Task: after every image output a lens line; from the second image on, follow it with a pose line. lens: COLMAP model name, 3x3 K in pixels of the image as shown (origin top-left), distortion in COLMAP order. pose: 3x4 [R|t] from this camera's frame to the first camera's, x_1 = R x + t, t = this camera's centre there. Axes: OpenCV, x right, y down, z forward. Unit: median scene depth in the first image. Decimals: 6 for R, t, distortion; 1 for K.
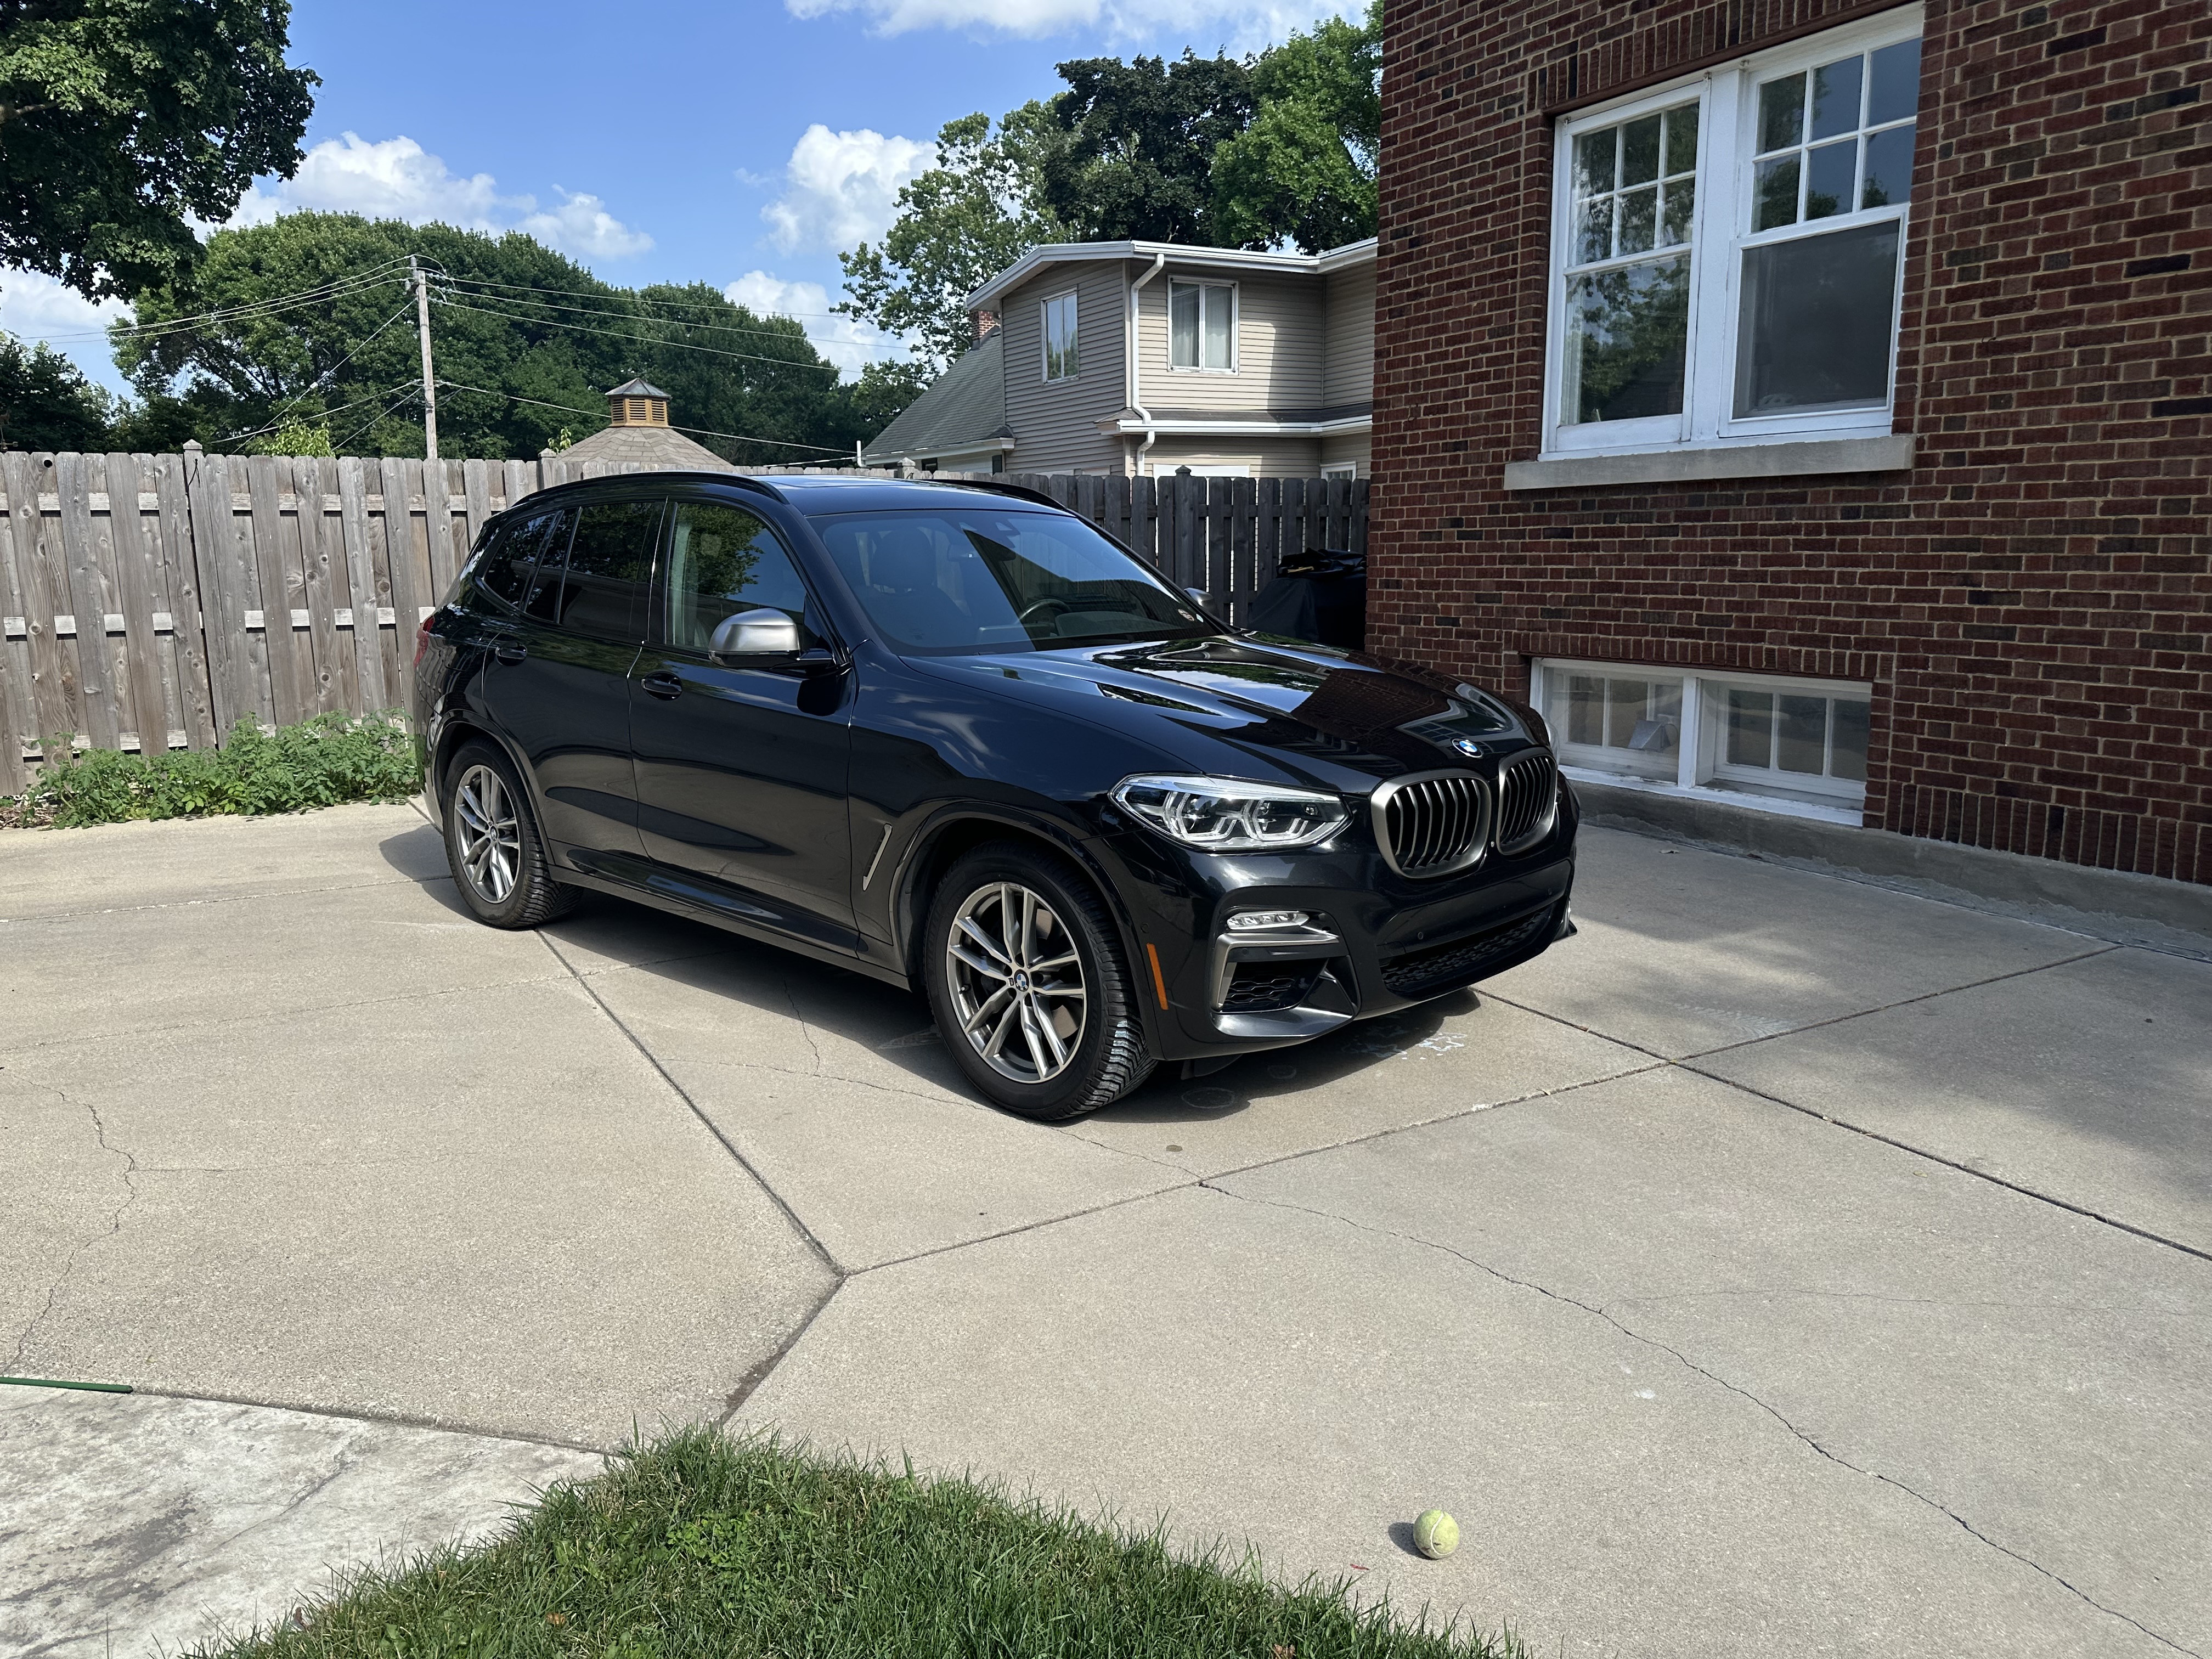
lens RADIAL K [[1557.2, 0, 1117.3], [0, 1557.2, 845.6], [0, 0, 1]] dist [0.024507, -0.048190]
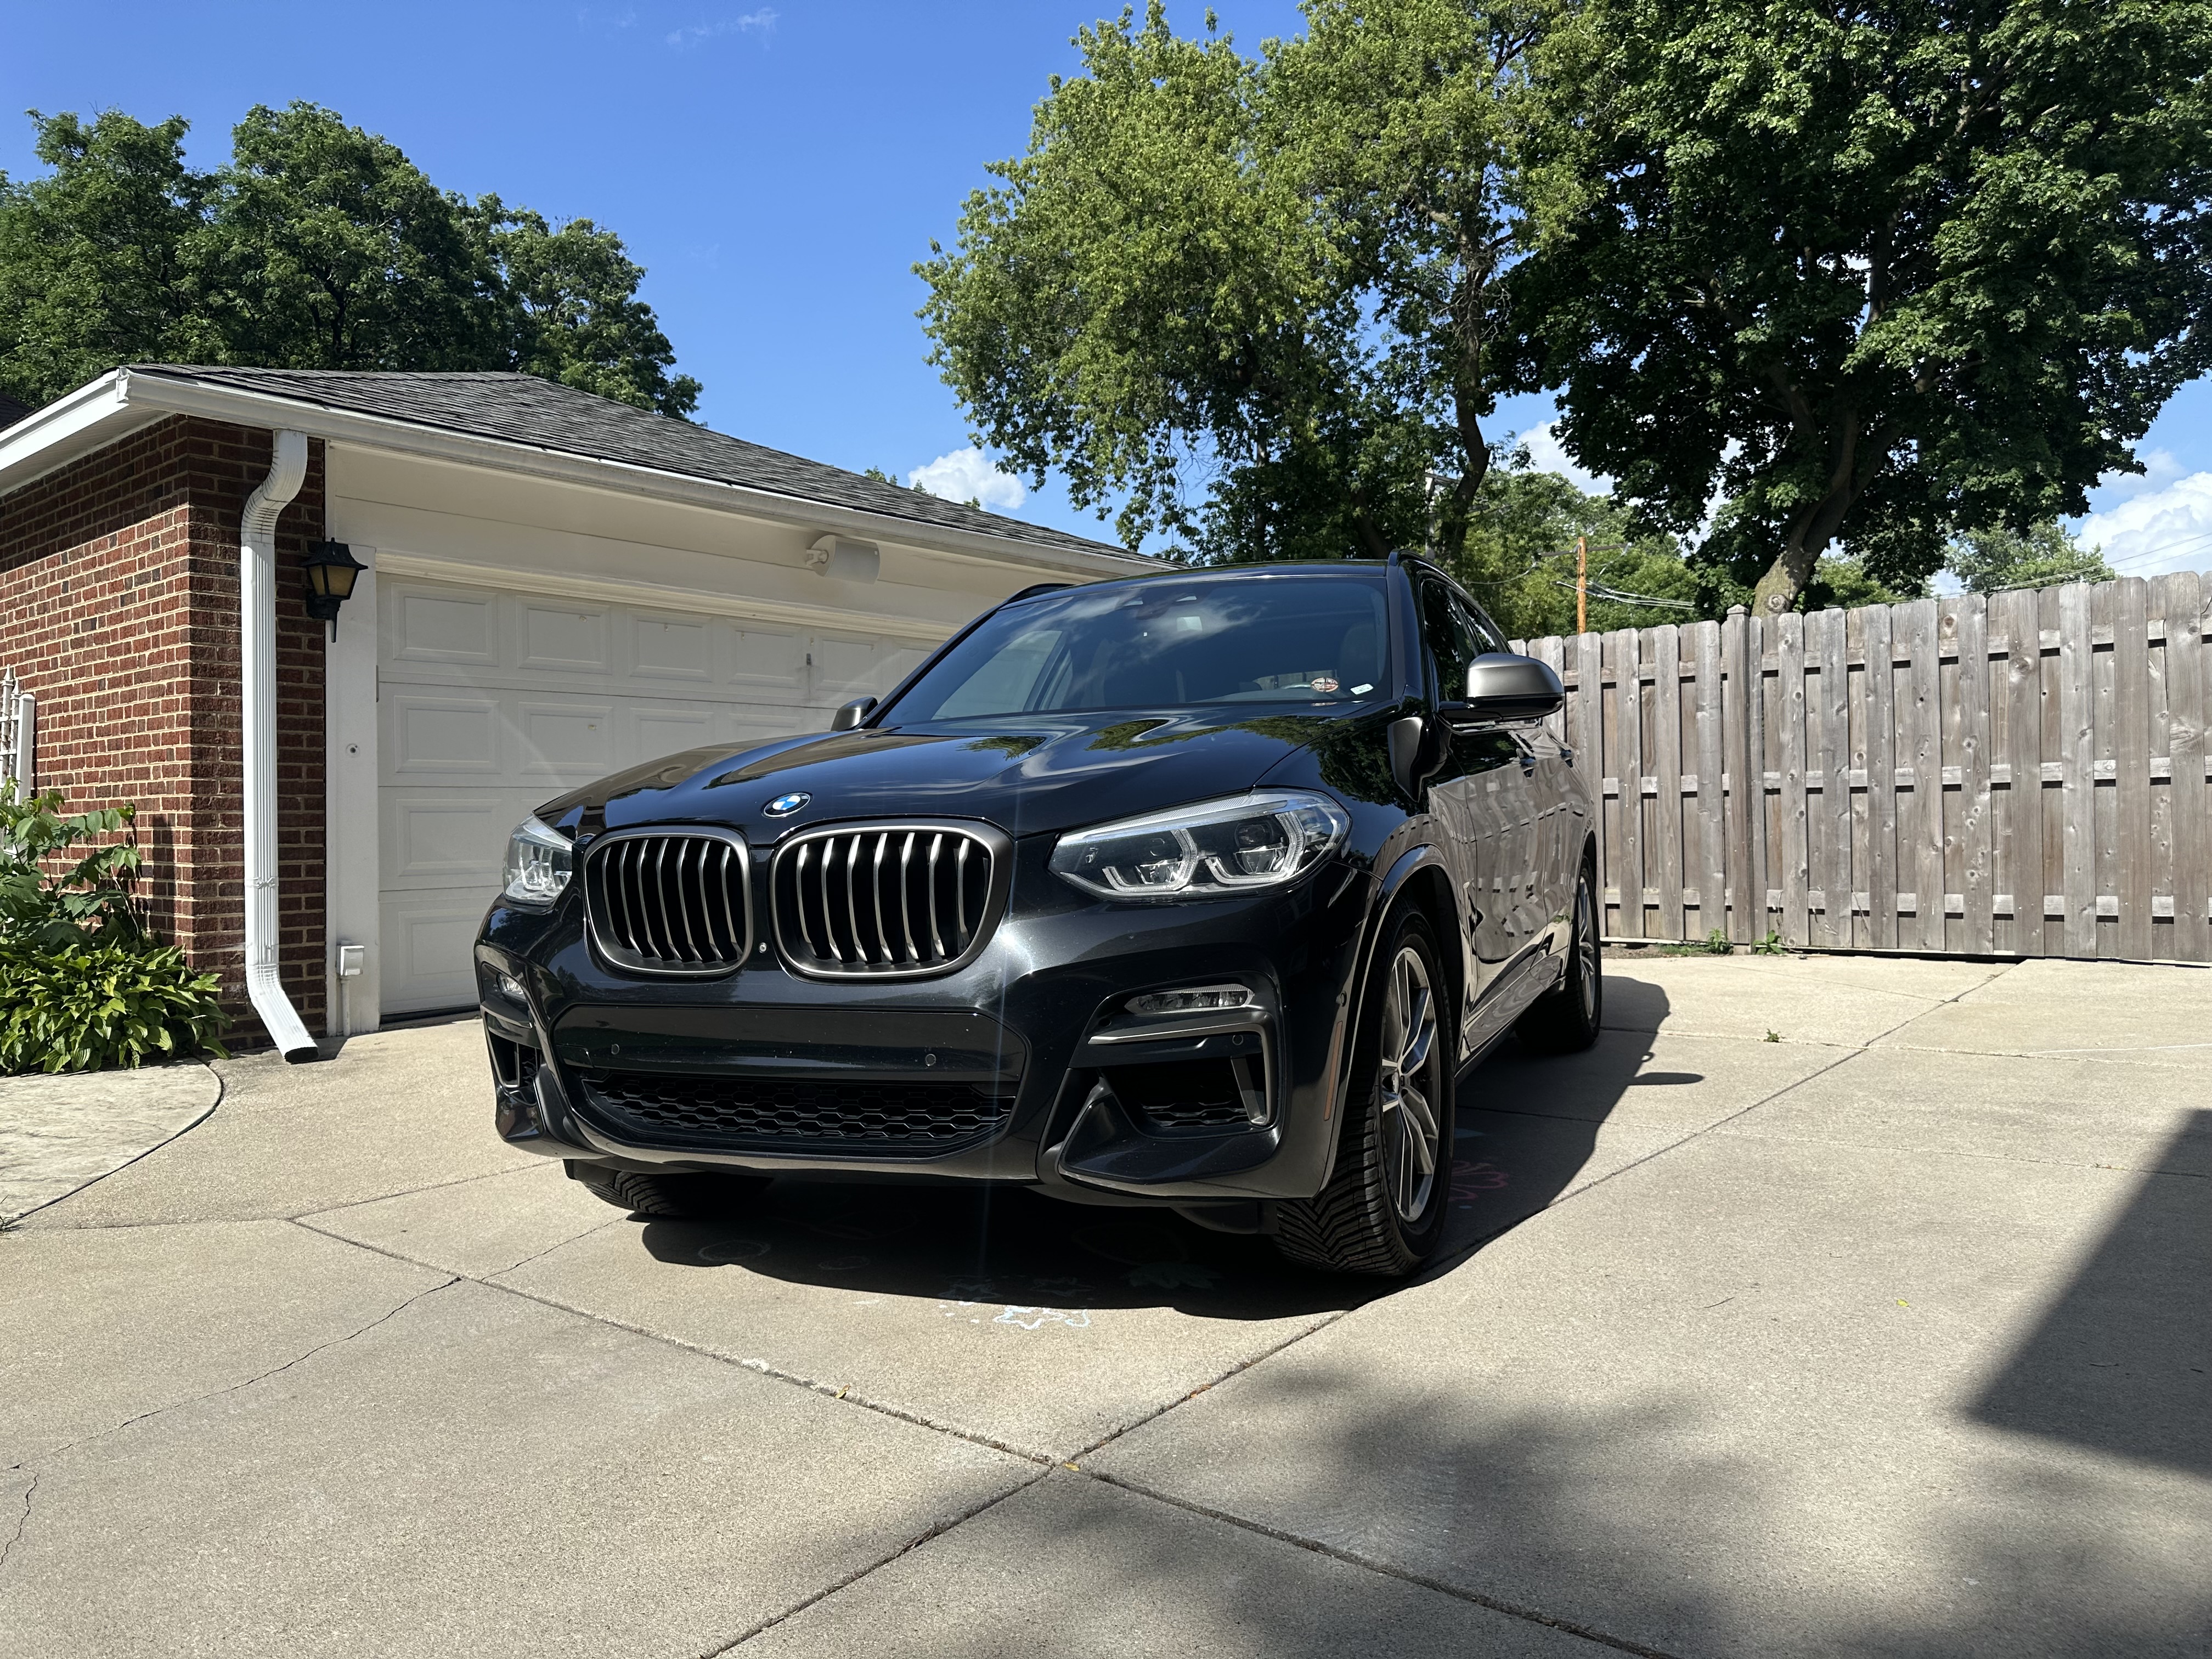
lens RADIAL K [[1557.2, 0, 1097.6], [0, 1557.2, 836.0], [0, 0, 1]] dist [0.024507, -0.048190]
pose [[0.354589, 0.013684, -0.934922, 0.693334], [-0.162121, 0.985648, -0.047061, -0.033278], [0.920860, 0.168258, 0.351719, 0.670271]]
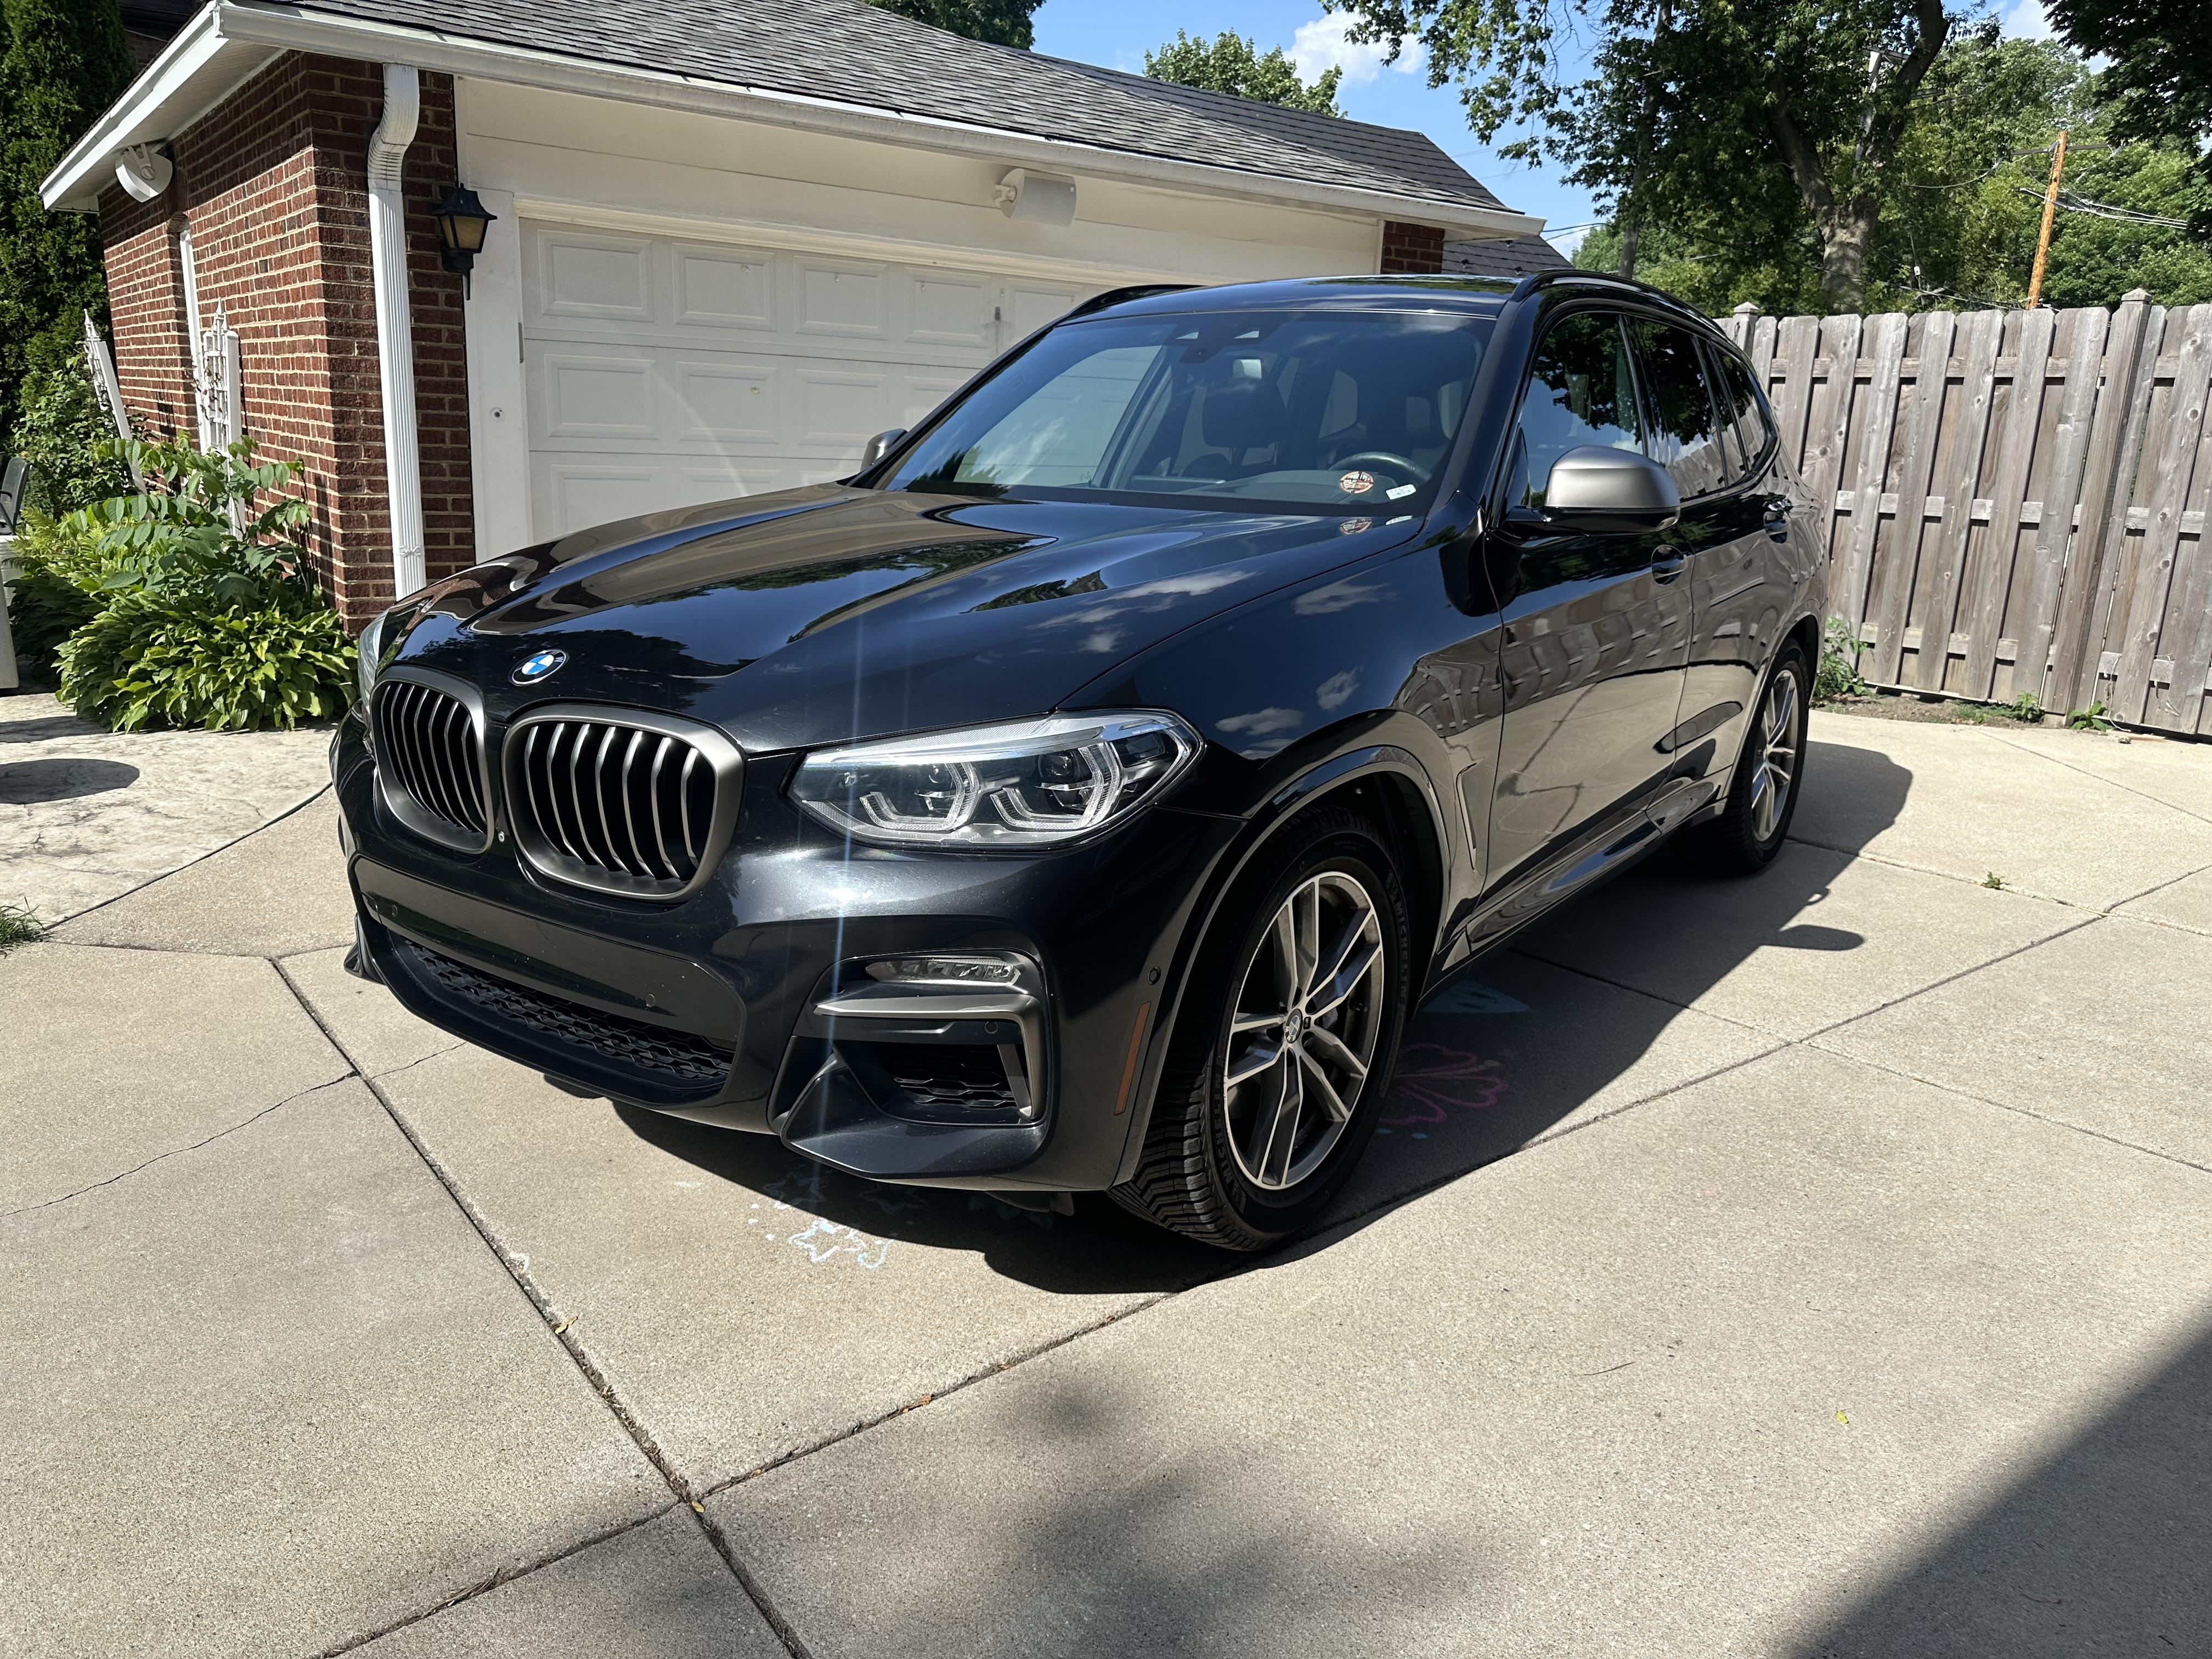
lens RADIAL K [[1557.2, 0, 1084.1], [0, 1557.2, 847.6], [0, 0, 1]] dist [0.024507, -0.048190]
pose [[0.133931, 0.275746, -0.951854, 0.627460], [-0.221956, 0.944453, 0.242372, -0.145633], [0.965815, 0.178809, 0.187695, 0.830581]]
